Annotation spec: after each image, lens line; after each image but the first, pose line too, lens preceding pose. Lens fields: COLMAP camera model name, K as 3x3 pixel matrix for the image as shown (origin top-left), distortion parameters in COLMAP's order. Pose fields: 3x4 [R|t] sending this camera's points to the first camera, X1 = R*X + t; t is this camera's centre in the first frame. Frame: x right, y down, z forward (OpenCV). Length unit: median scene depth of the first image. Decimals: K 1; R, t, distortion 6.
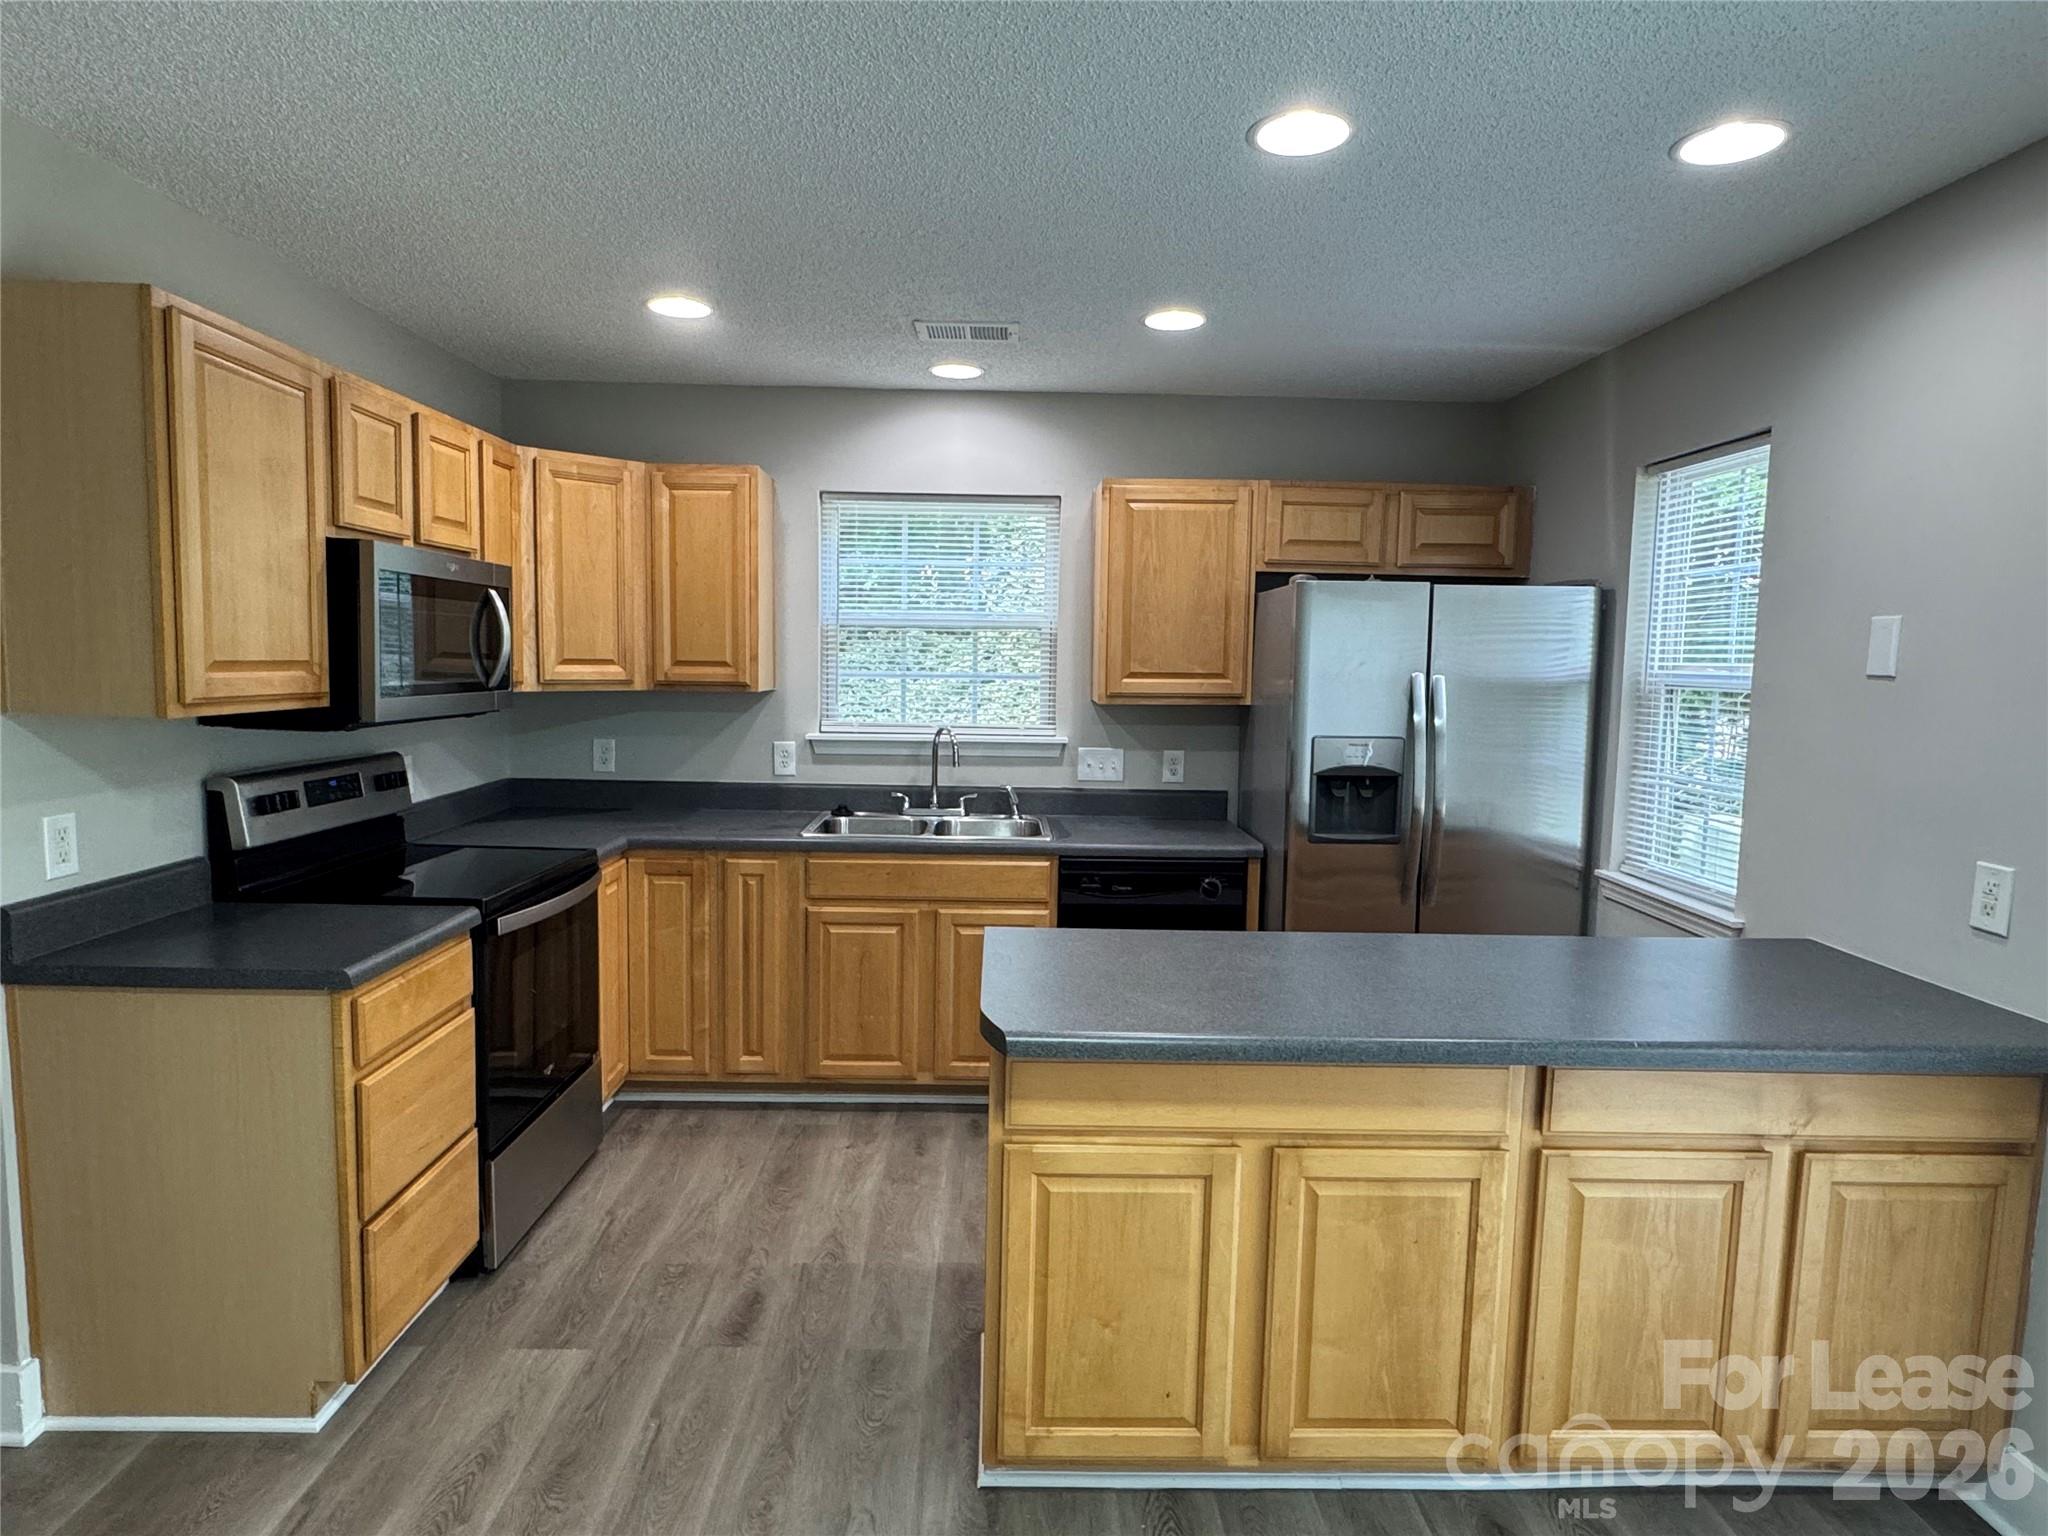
lens RADIAL K [[1188.1, 0, 1021.4], [0, 1188.1, 766.4], [0, 0, 1]] dist [-0.000644, 0.000029]
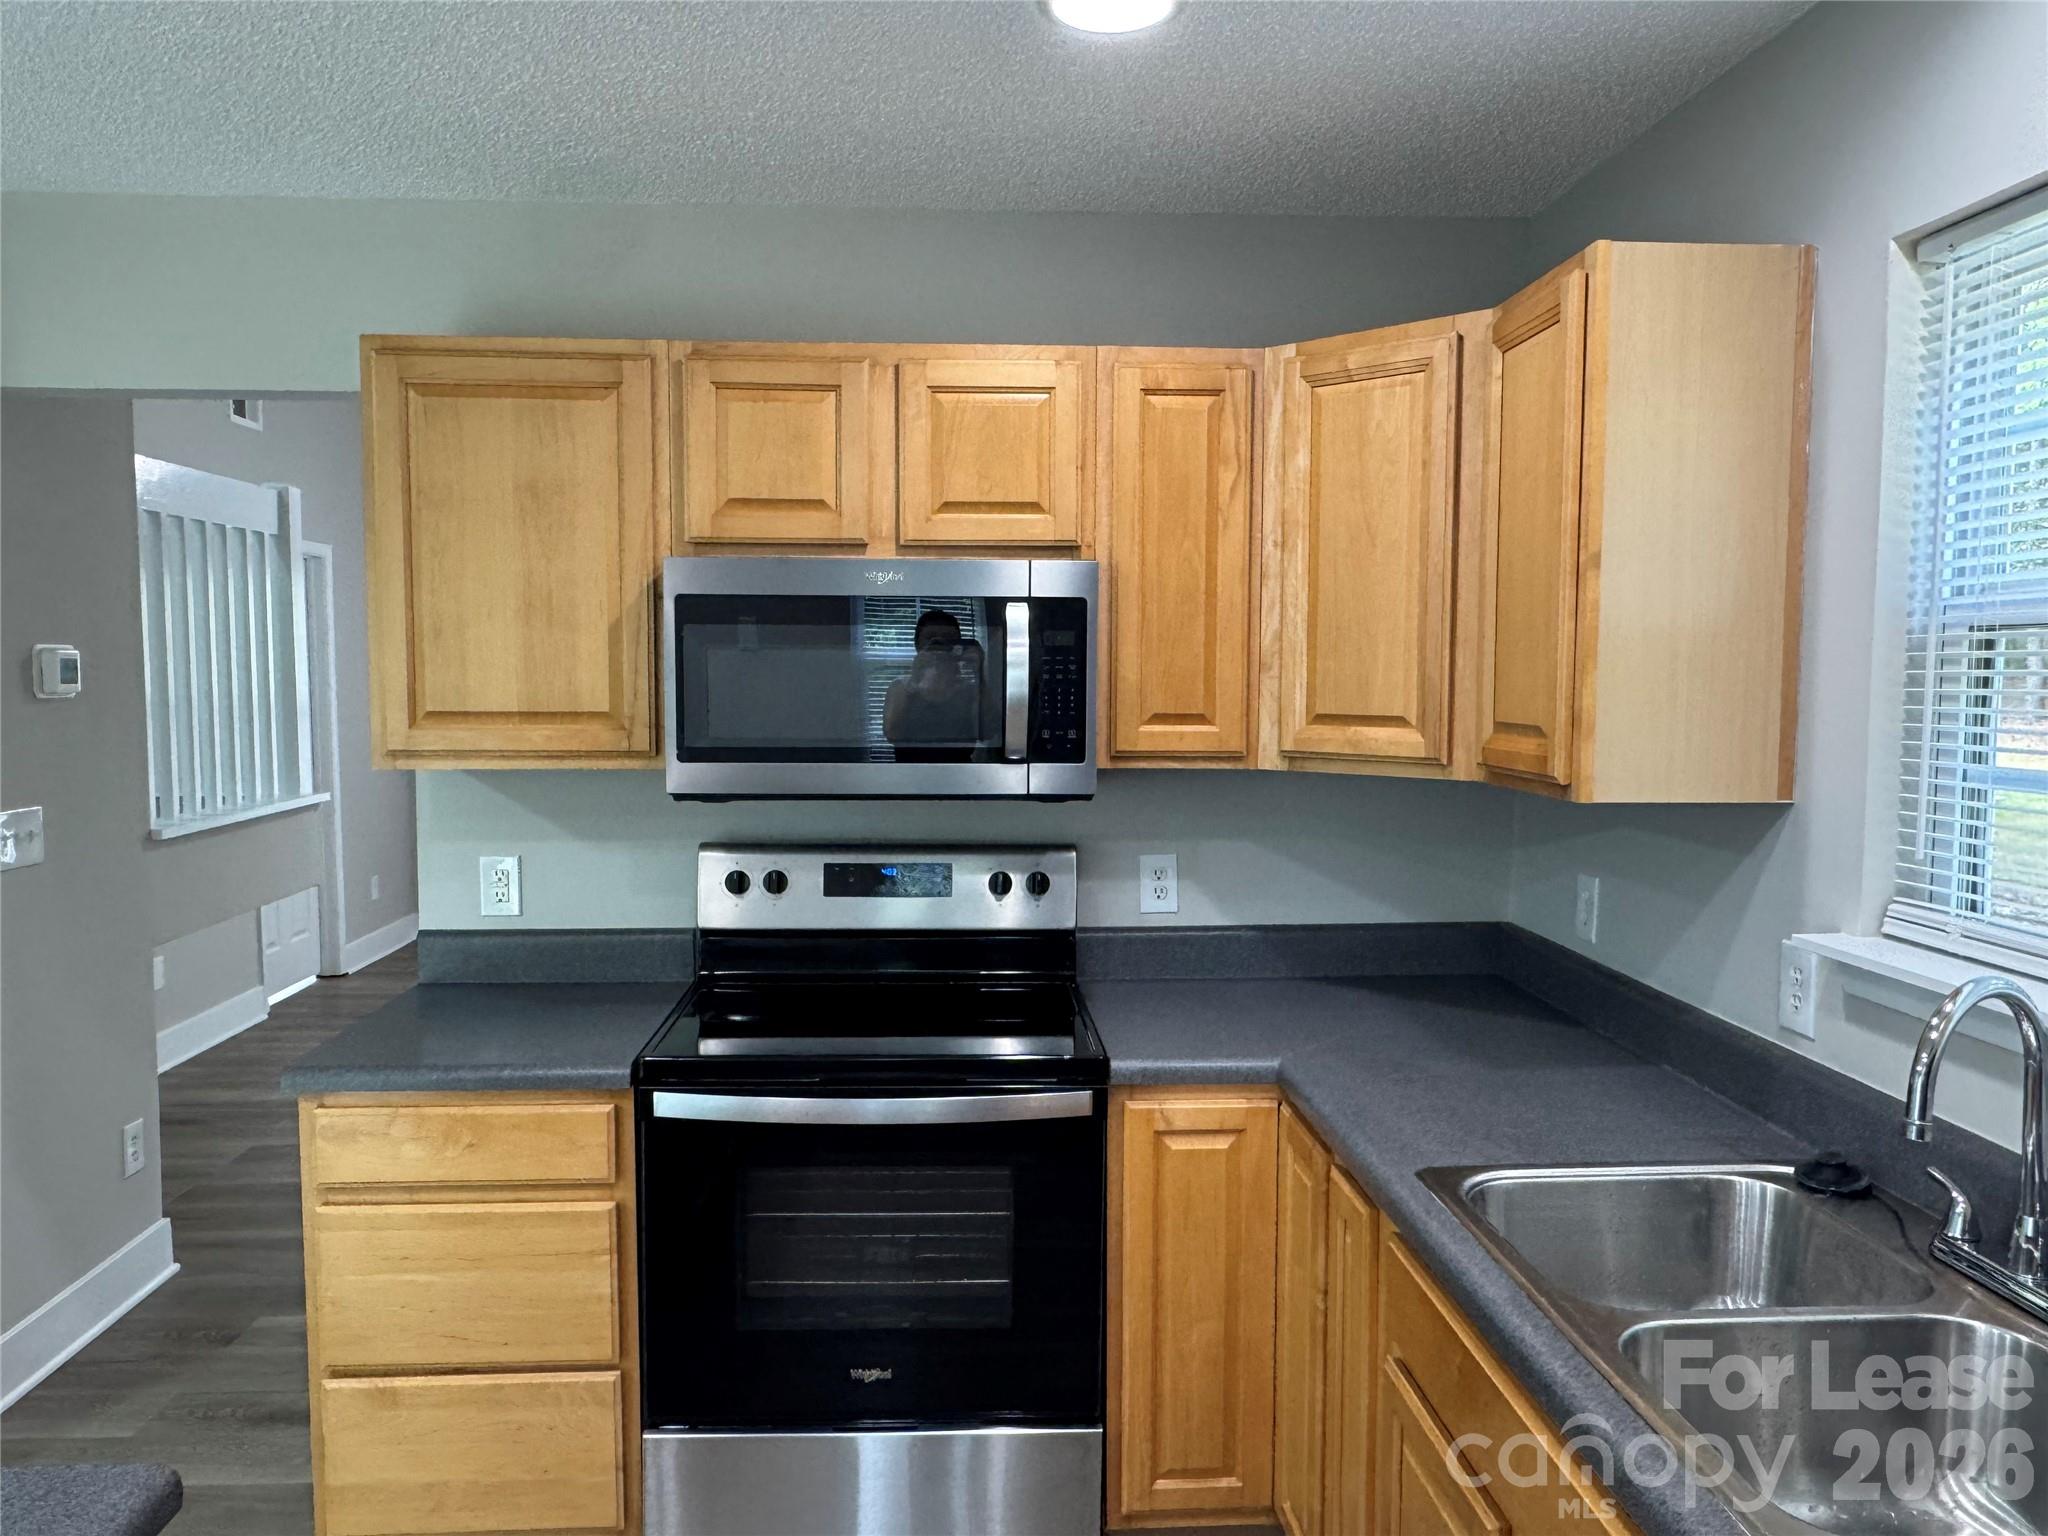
lens RADIAL K [[1446.3, 0, 1018.5], [0, 1446.3, 779.0], [0, 0, 1]] dist [-0.000184, -0.001268]
pose [[0.024073, 0.054554, -0.998221, 0.267909], [-0.096412, 0.993982, 0.051997, -0.079556], [0.995050, 0.094988, 0.029187, 0.821318]]
